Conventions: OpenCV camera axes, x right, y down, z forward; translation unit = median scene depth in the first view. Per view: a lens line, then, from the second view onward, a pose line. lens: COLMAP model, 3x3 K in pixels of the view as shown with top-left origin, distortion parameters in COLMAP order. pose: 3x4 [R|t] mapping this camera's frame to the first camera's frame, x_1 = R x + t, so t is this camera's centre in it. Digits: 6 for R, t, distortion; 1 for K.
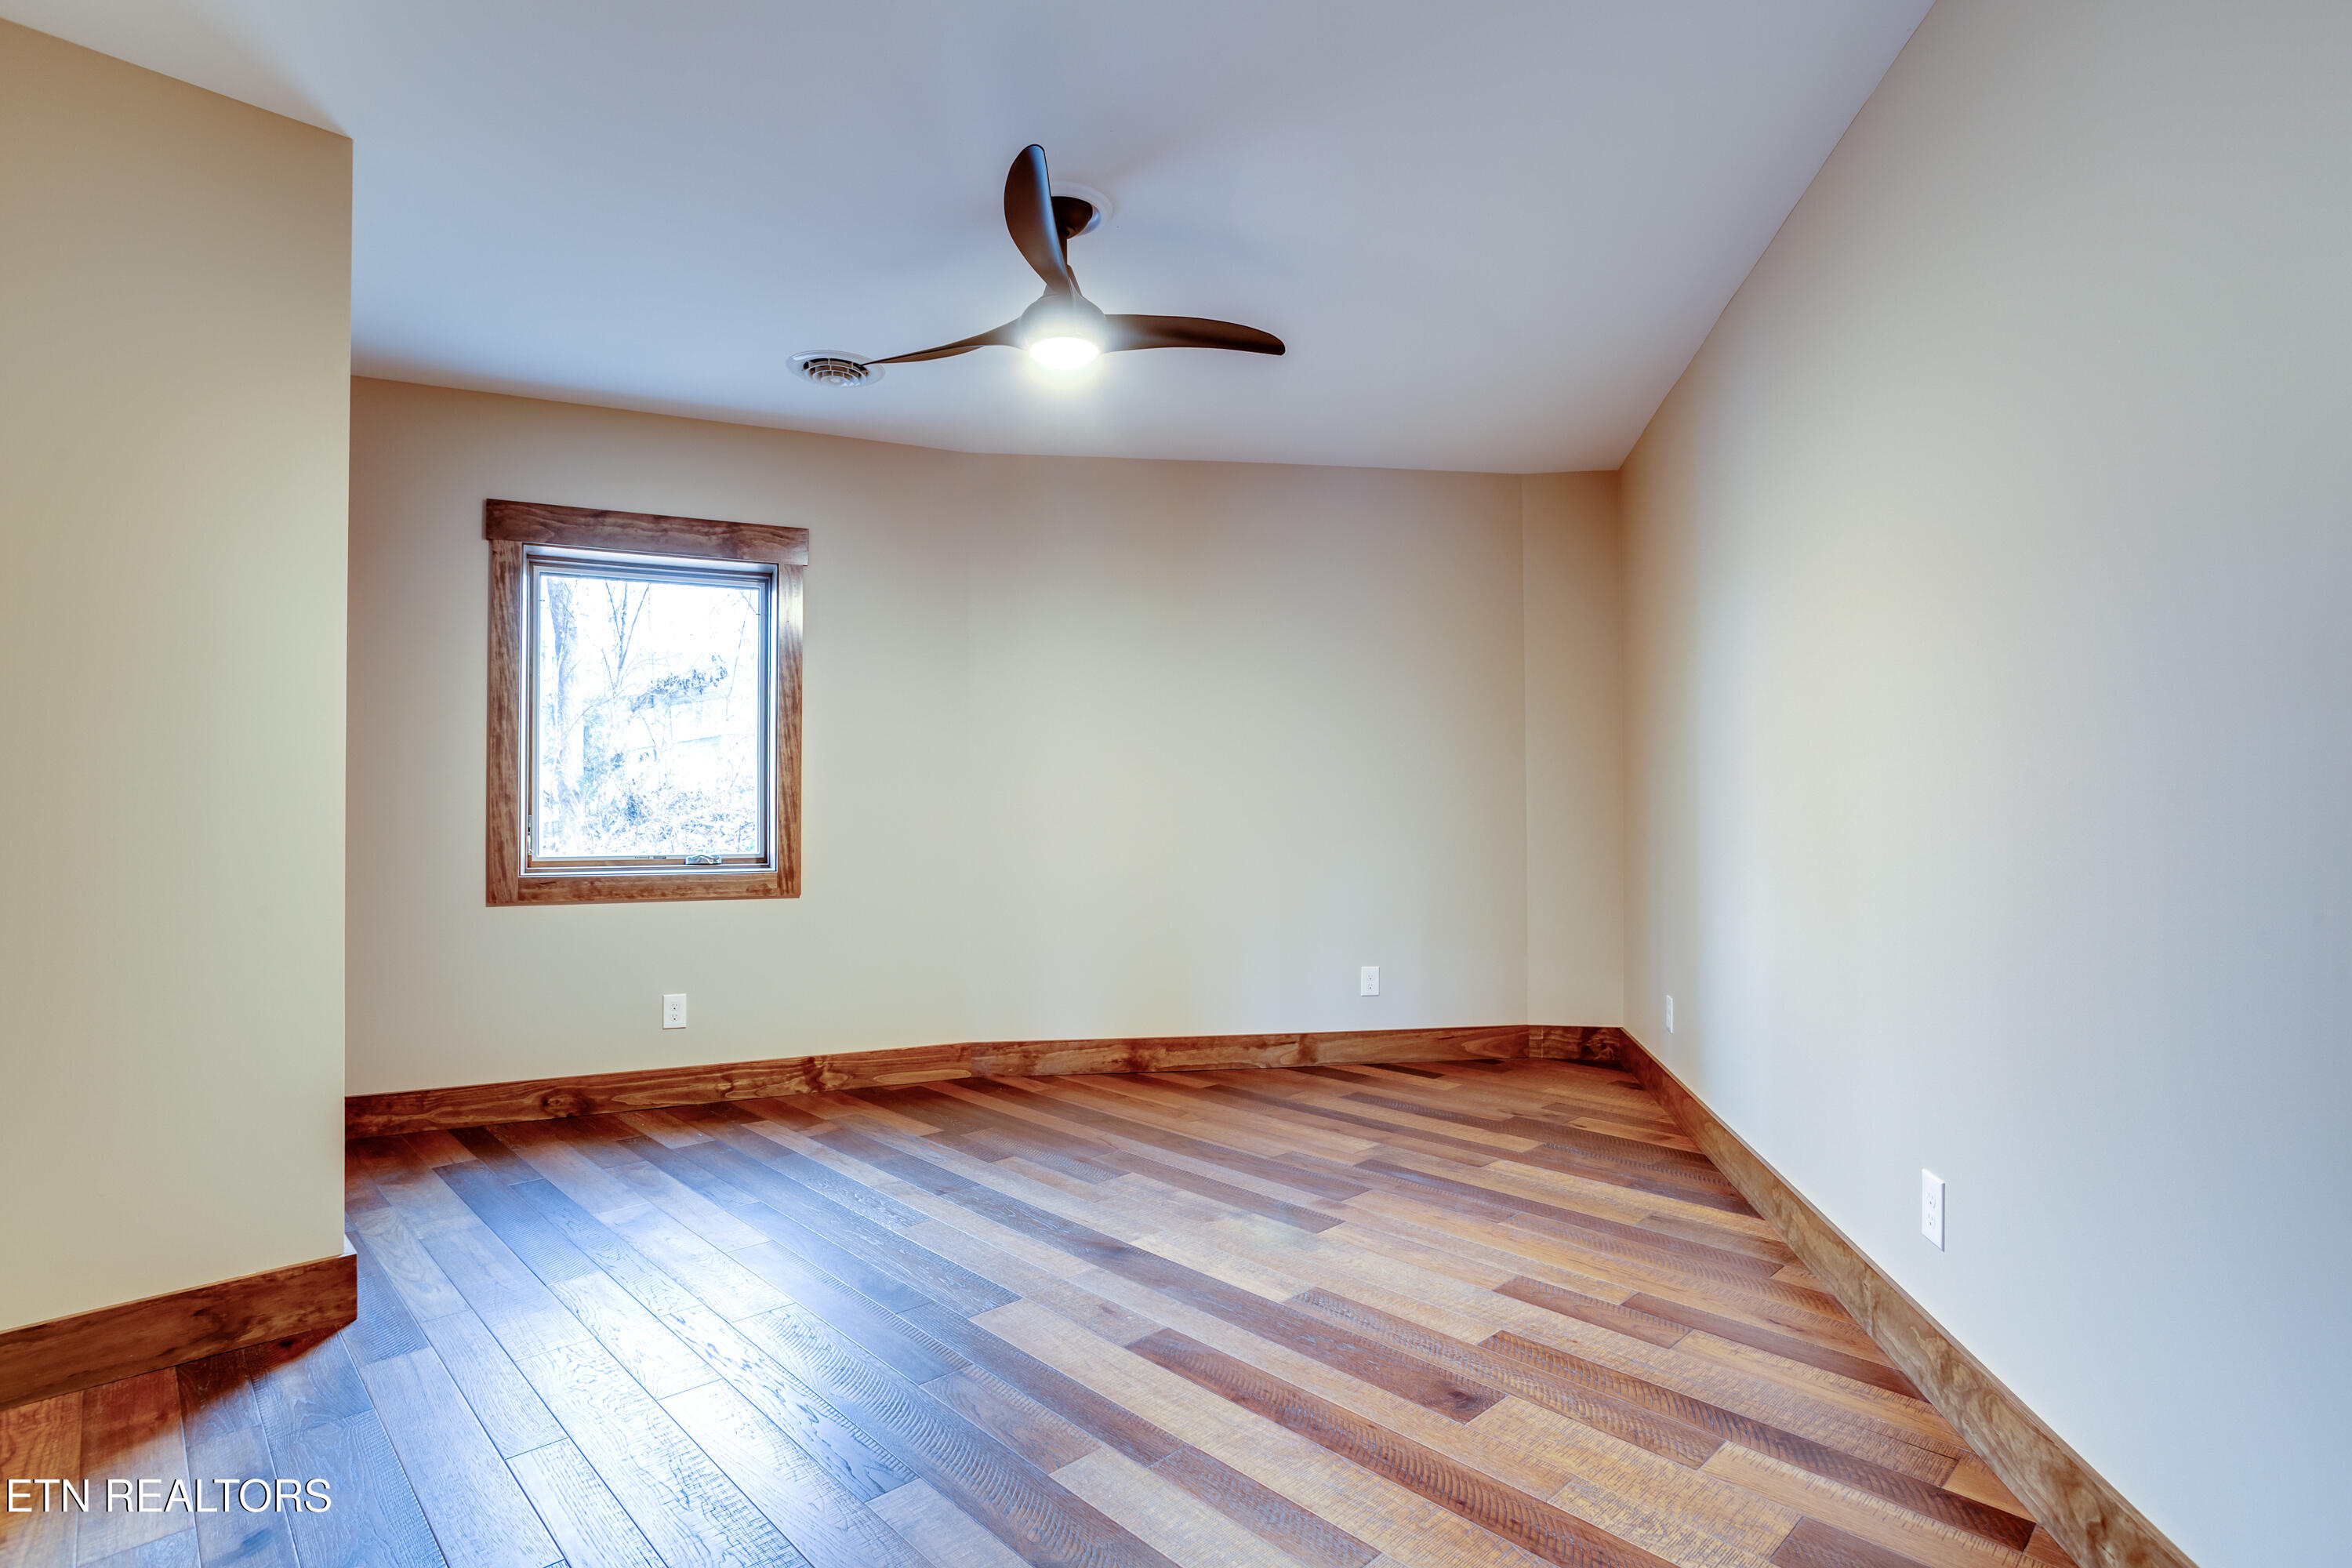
lens RADIAL K [[1159.7, 0, 1176.0], [0, 1159.7, 784.0], [0, 0, 1]] dist [-0.070561, 0.037162]
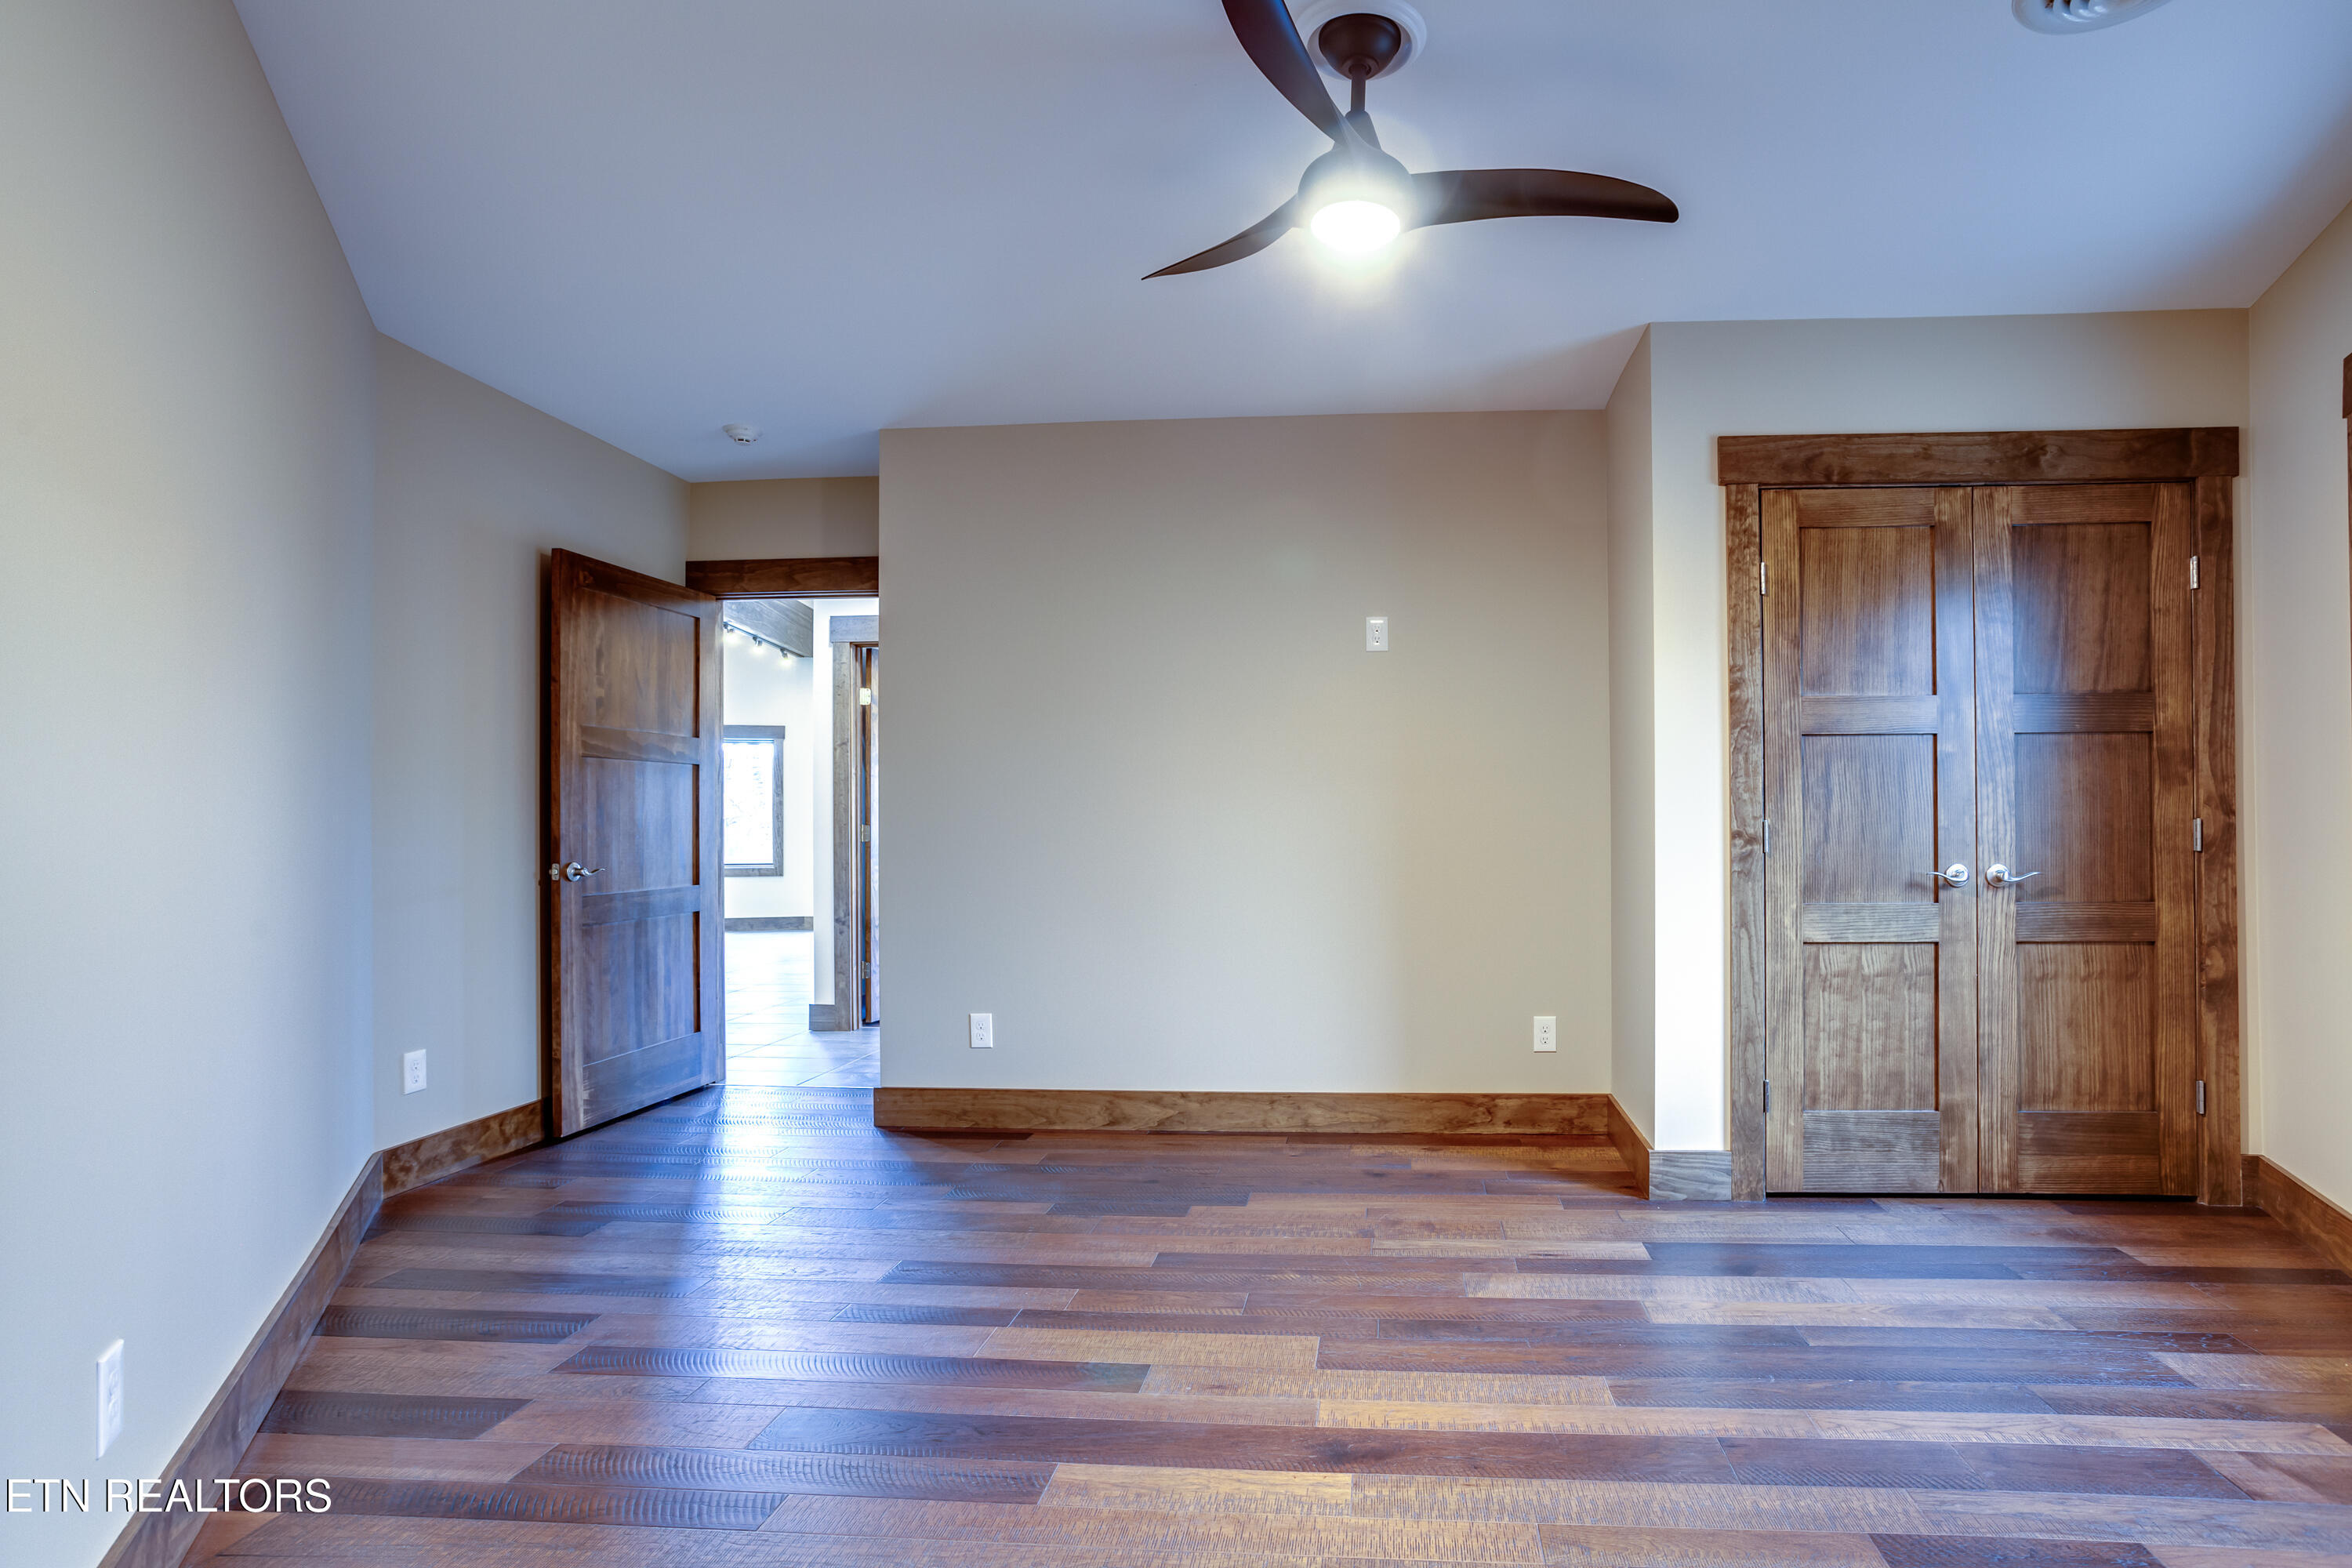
lens RADIAL K [[1159.7, 0, 1176.0], [0, 1159.7, 784.0], [0, 0, 1]] dist [-0.070561, 0.037162]
pose [[-0.792576, -0.009578, -0.609698, 0.438189], [0.017278, 0.999122, -0.038157, 0.033499], [0.609529, -0.040777, -0.791715, 1.483828]]
